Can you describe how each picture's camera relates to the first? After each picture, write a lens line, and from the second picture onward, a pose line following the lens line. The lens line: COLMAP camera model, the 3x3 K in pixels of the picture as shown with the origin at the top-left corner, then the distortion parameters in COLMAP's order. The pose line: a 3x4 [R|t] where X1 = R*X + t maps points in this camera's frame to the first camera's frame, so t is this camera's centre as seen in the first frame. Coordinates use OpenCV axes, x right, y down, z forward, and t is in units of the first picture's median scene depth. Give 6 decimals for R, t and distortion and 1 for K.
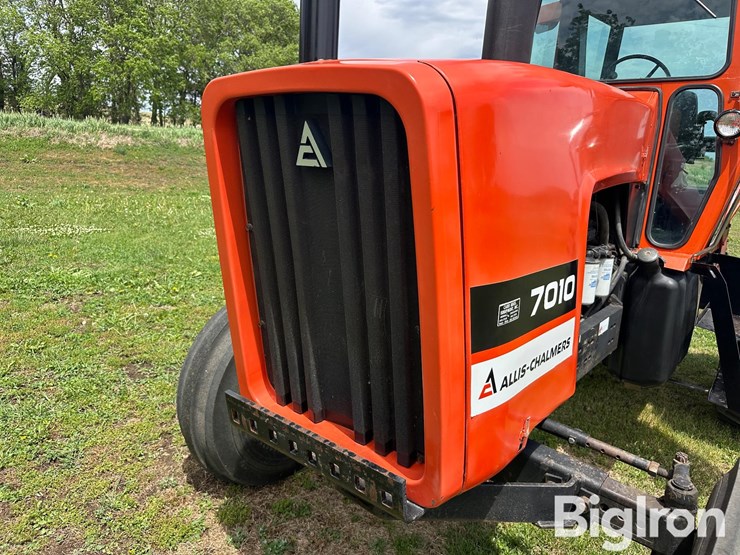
lens RADIAL K [[537.9, 0, 367.4], [0, 537.9, 251.3], [0, 0, 1]] dist [0.038754, -0.056246]
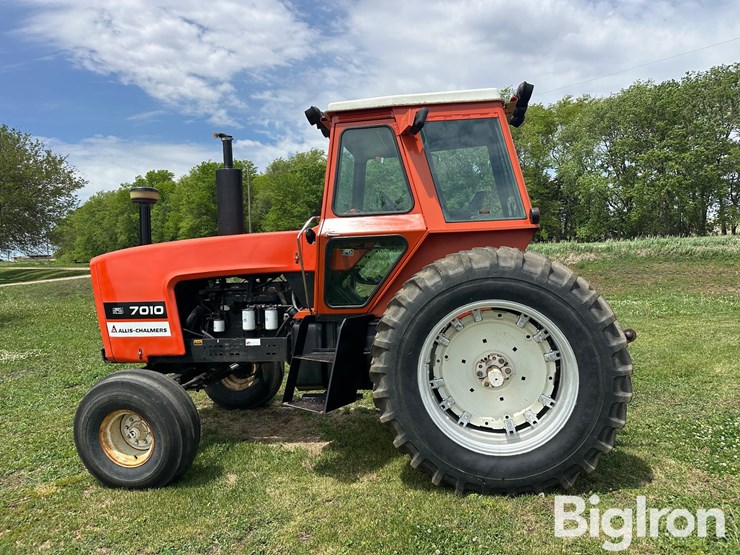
lens RADIAL K [[531.9, 0, 374.7], [0, 531.9, 275.2], [0, 0, 1]] dist [0.024323, -0.026183]
pose [[0.497797, -0.064540, -0.864889, 3.930319], [-0.082462, 0.989187, -0.121277, 0.150125], [0.863365, 0.131692, 0.487092, 0.606853]]
